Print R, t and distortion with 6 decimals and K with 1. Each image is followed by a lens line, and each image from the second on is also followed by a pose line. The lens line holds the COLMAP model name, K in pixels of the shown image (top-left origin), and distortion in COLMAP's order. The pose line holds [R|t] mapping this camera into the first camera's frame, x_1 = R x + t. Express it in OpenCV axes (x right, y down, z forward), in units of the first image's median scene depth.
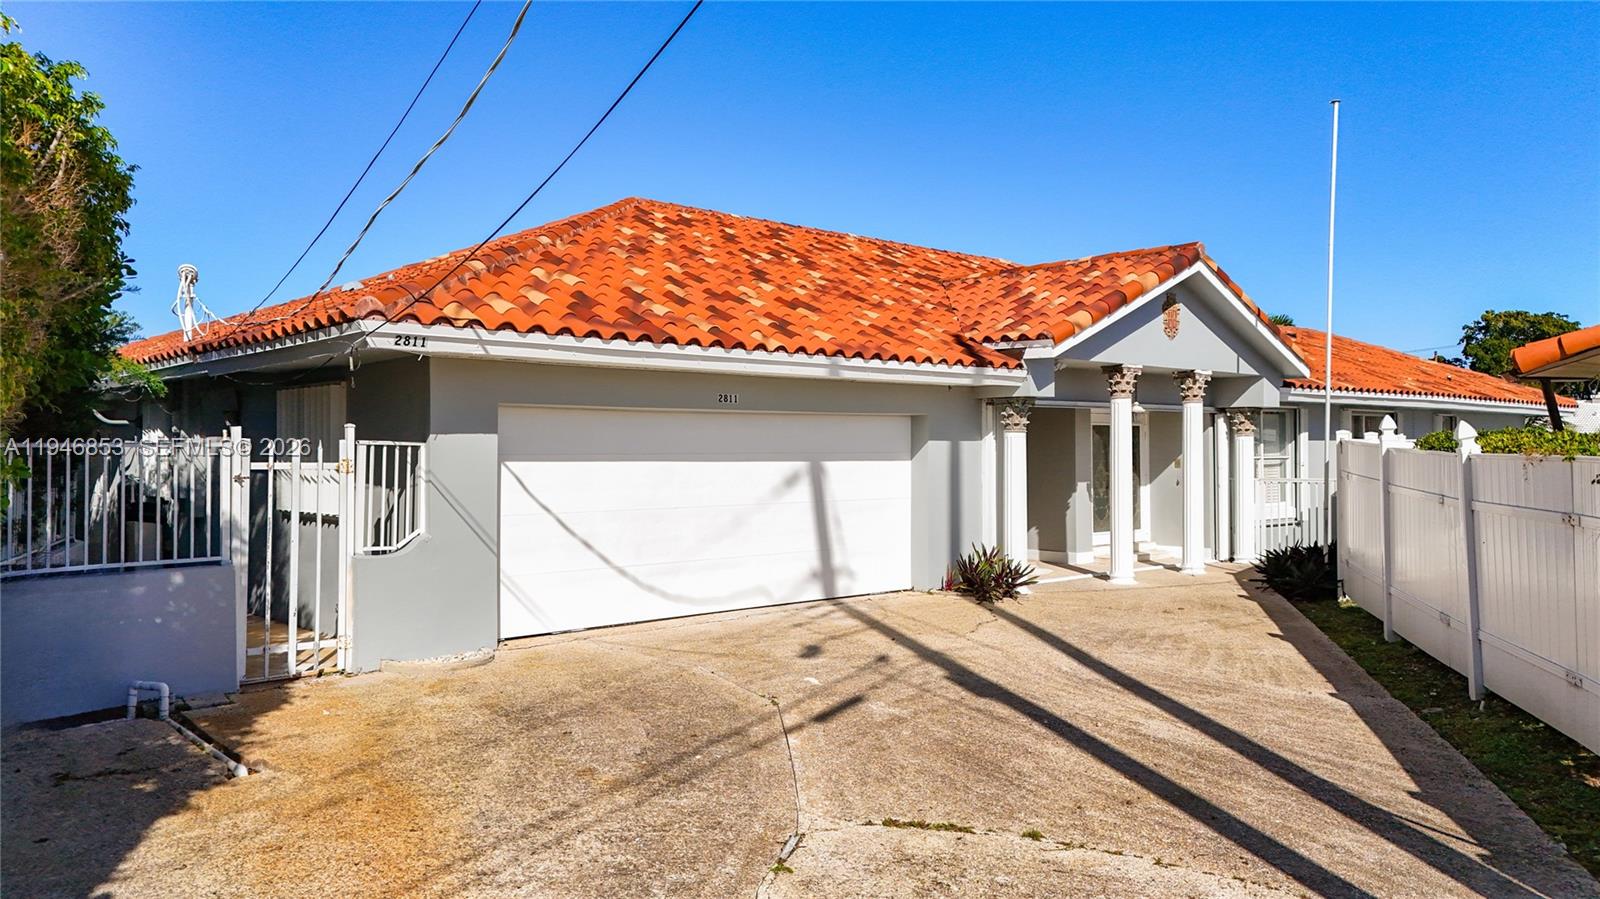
lens RADIAL K [[1156.5, 0, 800.0], [0, 1156.5, 449.5], [0, 0, 1]] dist [0.070353, -0.070518]
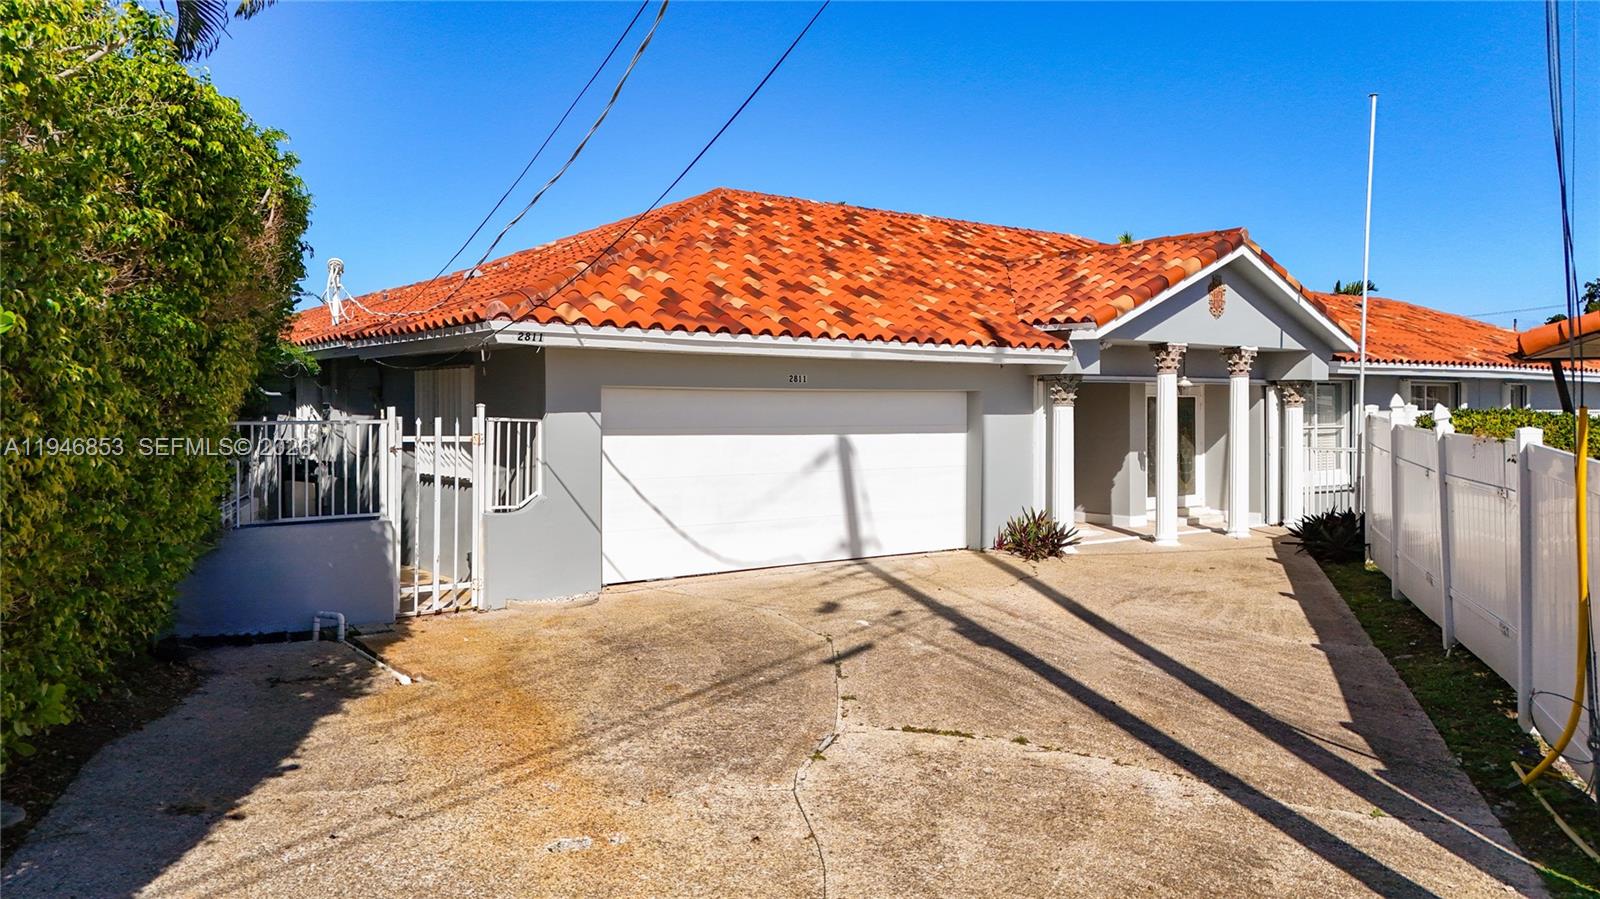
lens RADIAL K [[1156.5, 0, 800.0], [0, 1156.5, 449.5], [0, 0, 1]] dist [0.070353, -0.070518]
pose [[0.996640, 0.005325, -0.081730, 0.030329], [-0.002453, 0.999377, 0.035198, -0.013135], [0.081867, -0.034879, 0.996033, -0.125112]]
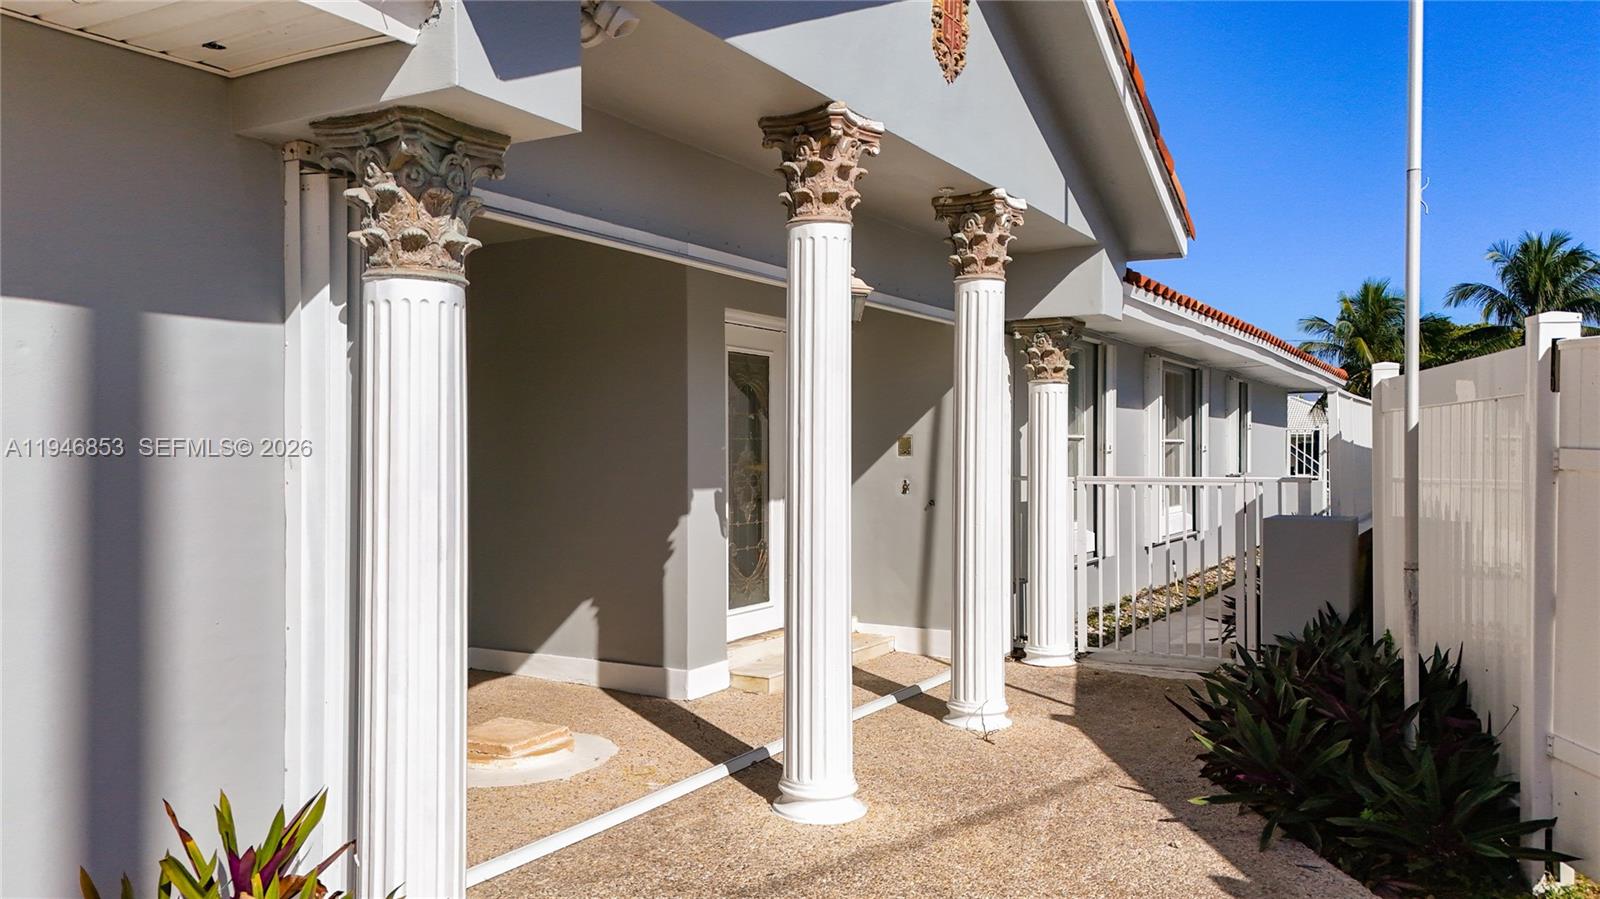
lens RADIAL K [[1156.5, 0, 800.0], [0, 1156.5, 449.5], [0, 0, 1]] dist [0.070353, -0.070518]
pose [[0.950507, 0.002845, 0.310691, 0.204909], [-0.002621, 0.999996, -0.001136, 0.020245], [-0.310693, 0.000265, 0.950510, 0.830756]]
